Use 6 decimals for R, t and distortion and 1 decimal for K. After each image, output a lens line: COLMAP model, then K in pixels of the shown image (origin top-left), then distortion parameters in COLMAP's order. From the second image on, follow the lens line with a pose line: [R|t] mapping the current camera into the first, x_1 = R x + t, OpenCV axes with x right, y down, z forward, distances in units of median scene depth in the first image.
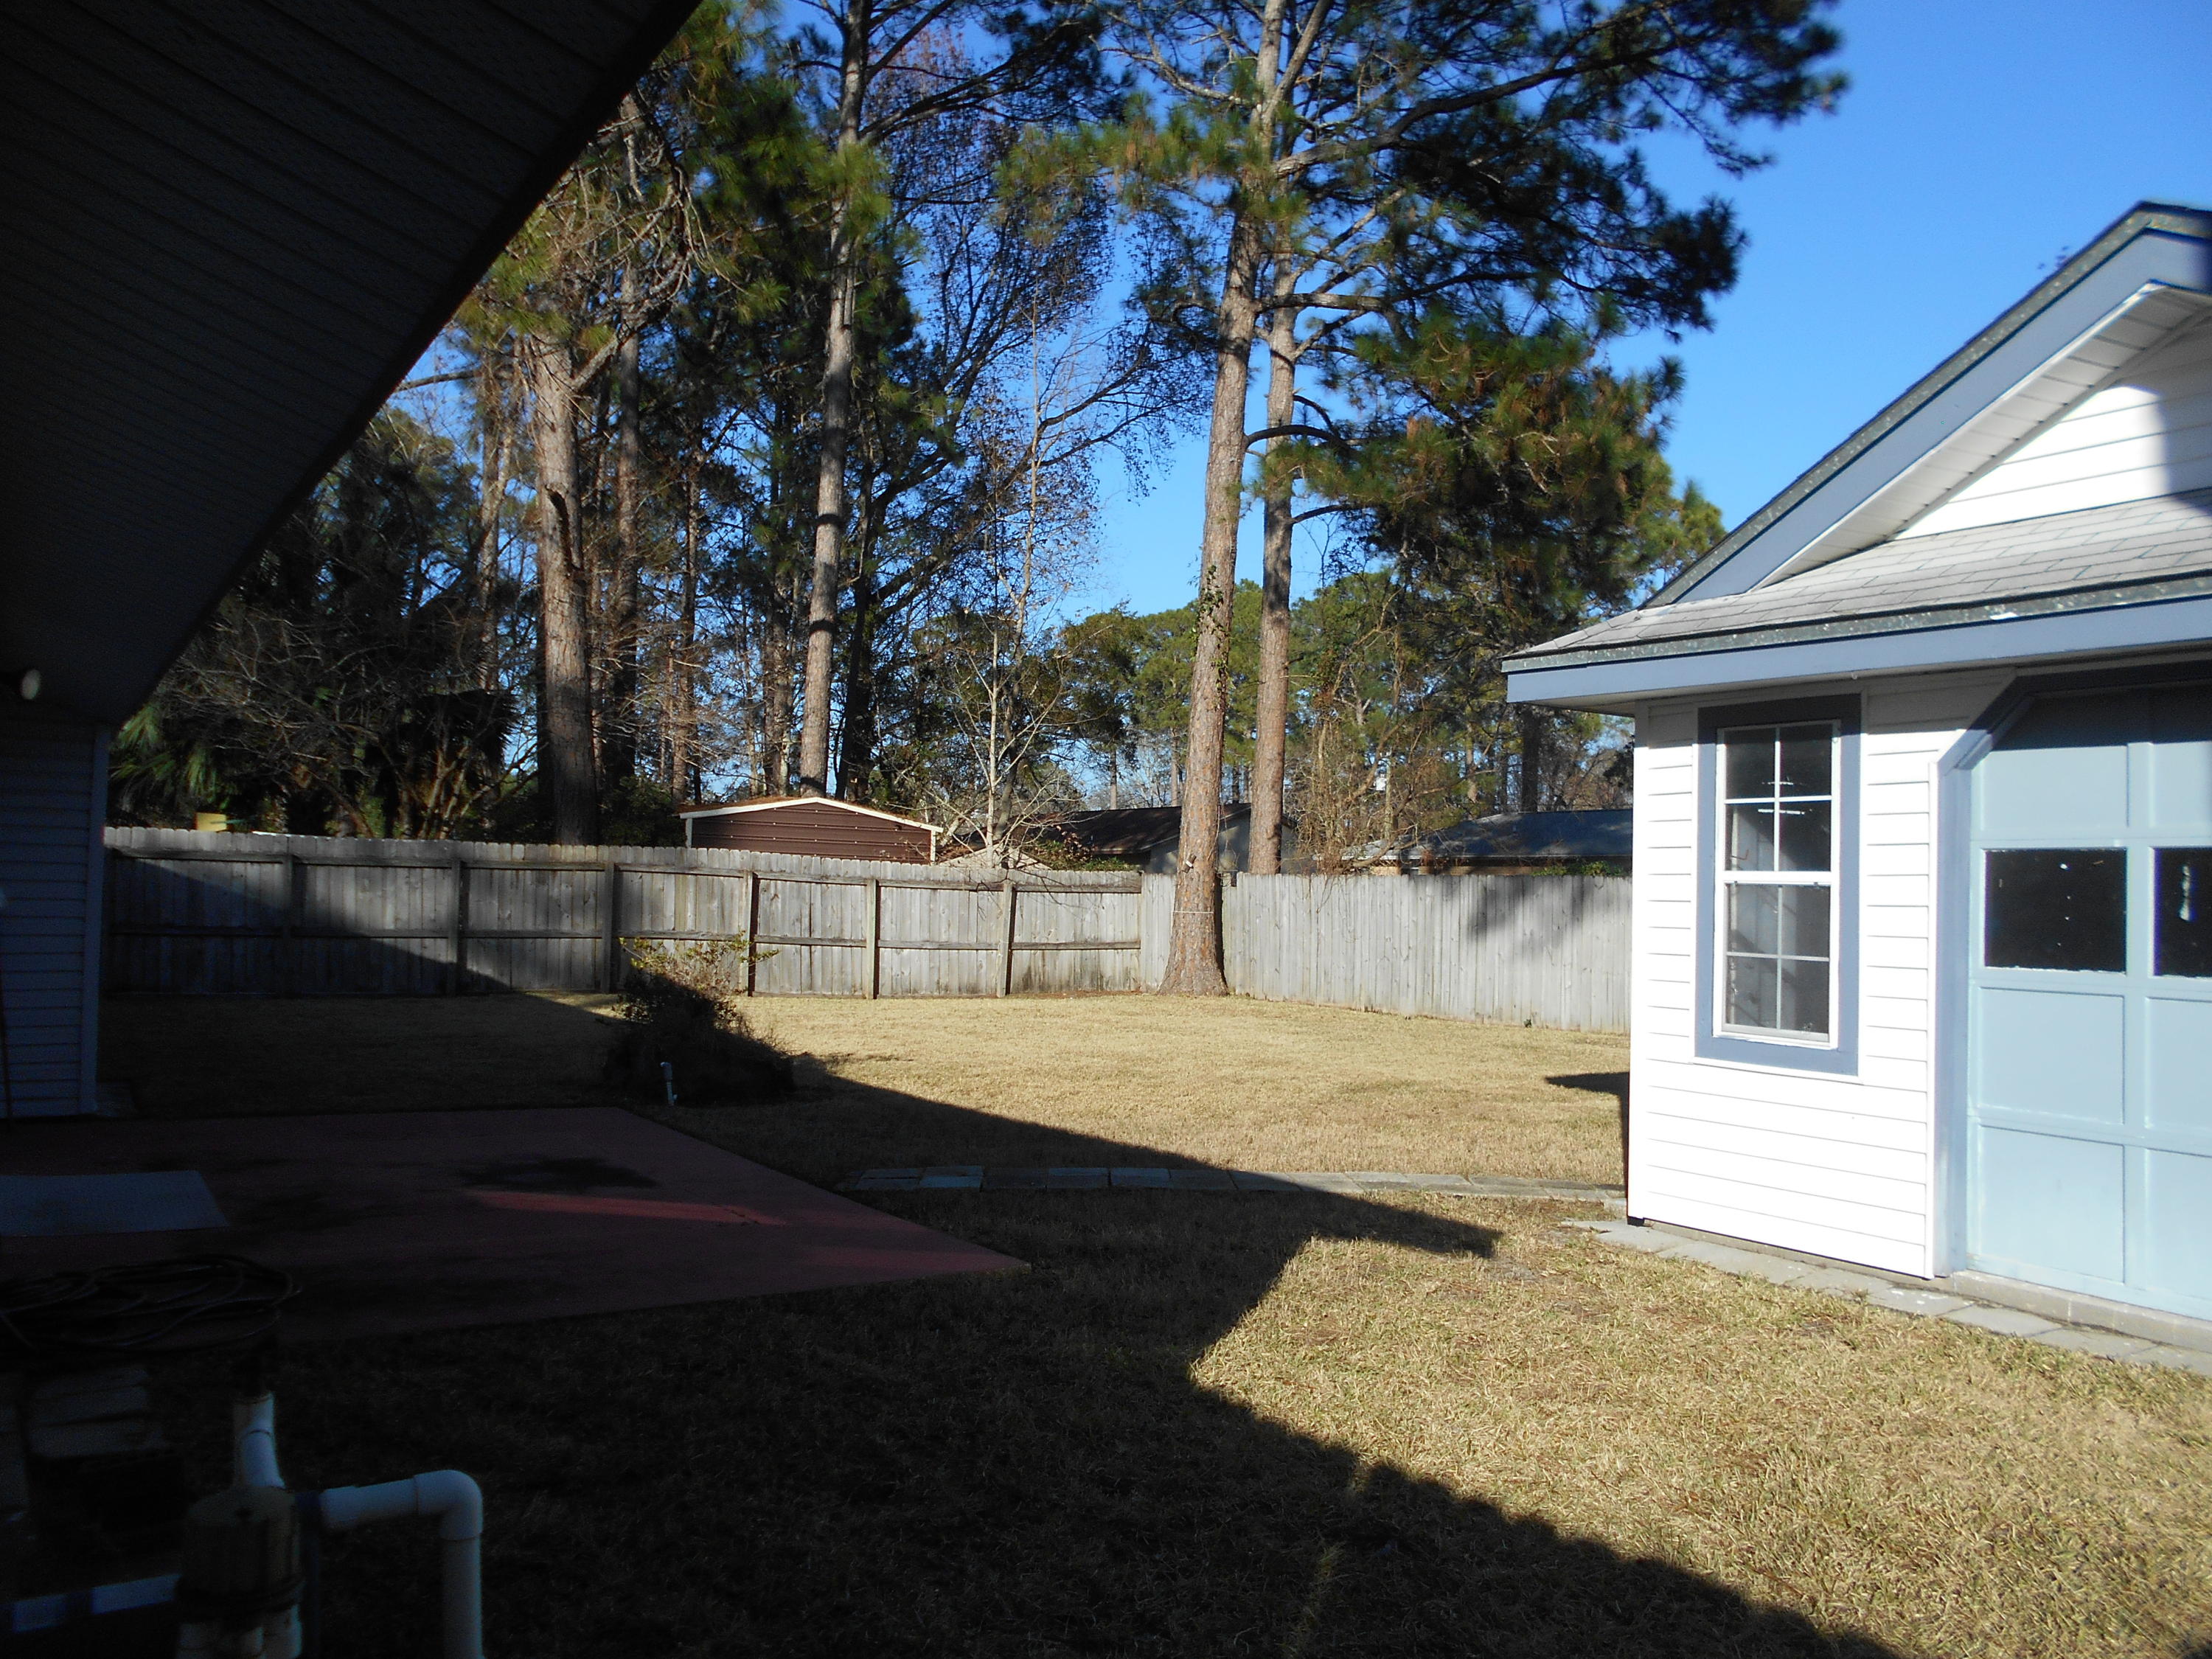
lens RADIAL K [[1669.2, 0, 1106.0], [0, 1669.2, 829.5], [0, 0, 1]] dist [-0.088425, 0.099532]
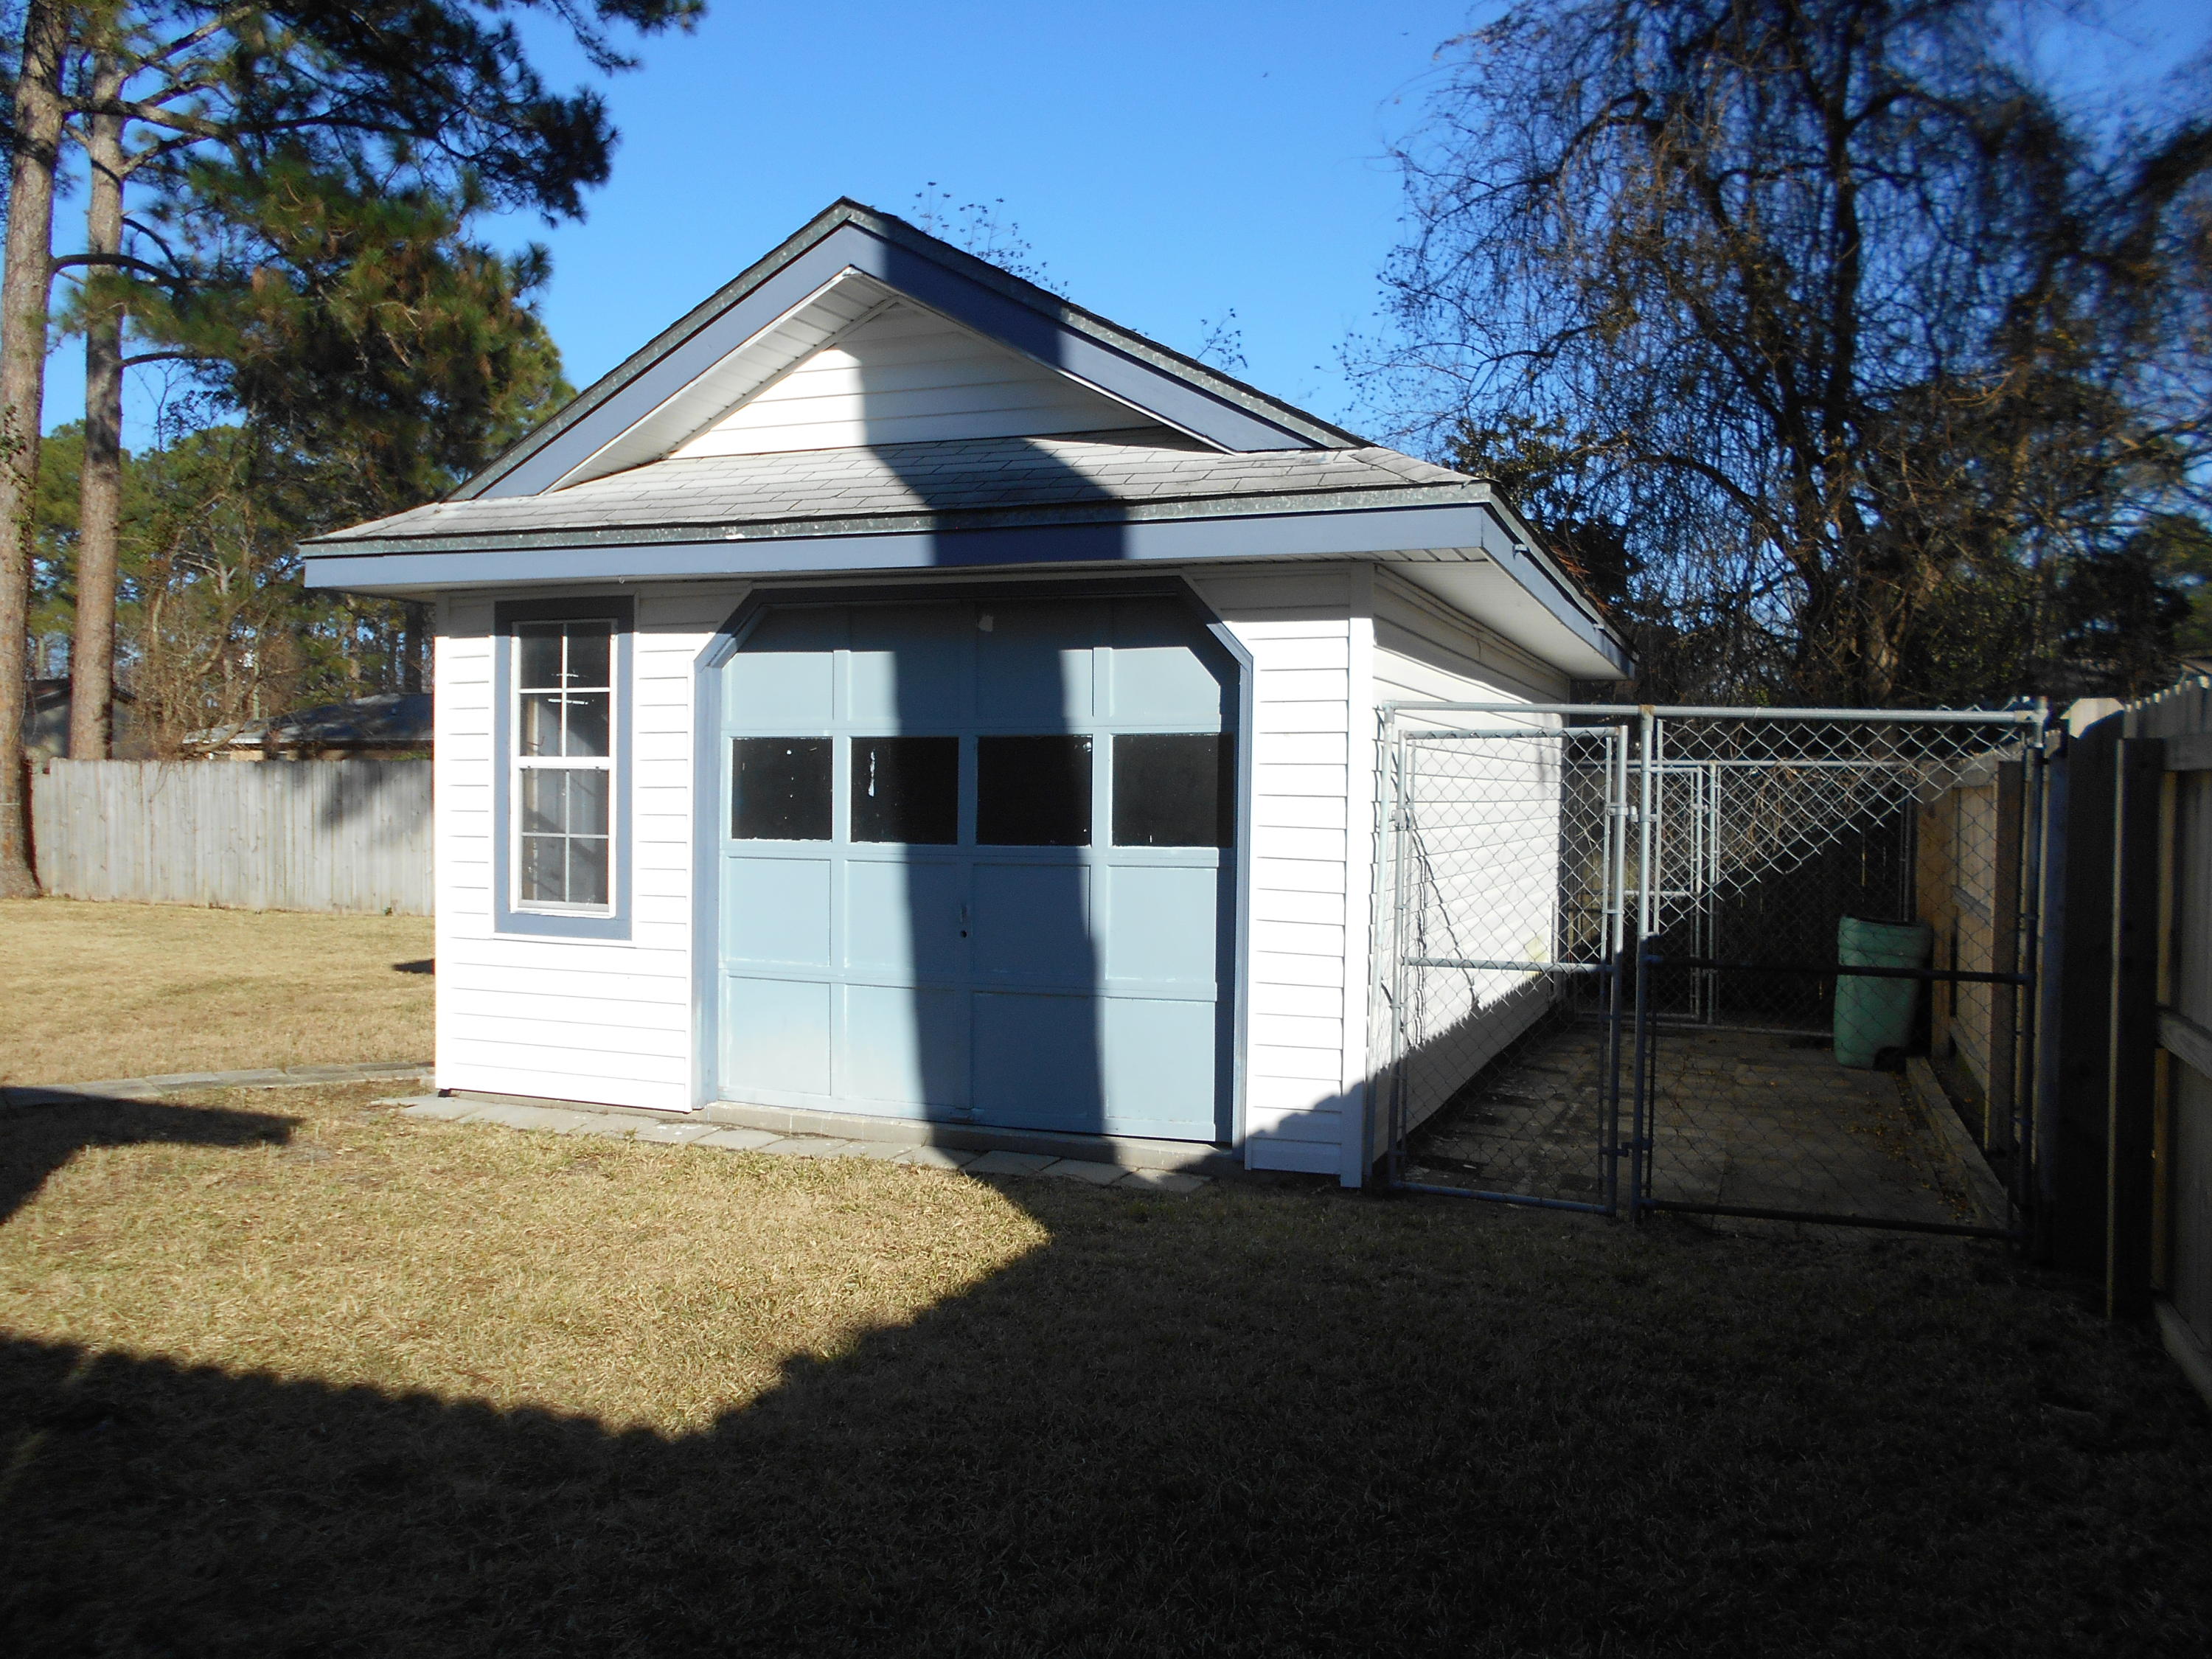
lens RADIAL K [[1713.0, 0, 1104.9], [0, 1713.0, 794.8], [0, 0, 1]] dist [-0.001857, -0.030998]
pose [[0.822622, -0.014450, 0.568405, 0.056843], [-0.012924, 0.998944, 0.044100, -0.003681], [-0.568442, -0.043624, 0.821566, -0.122598]]
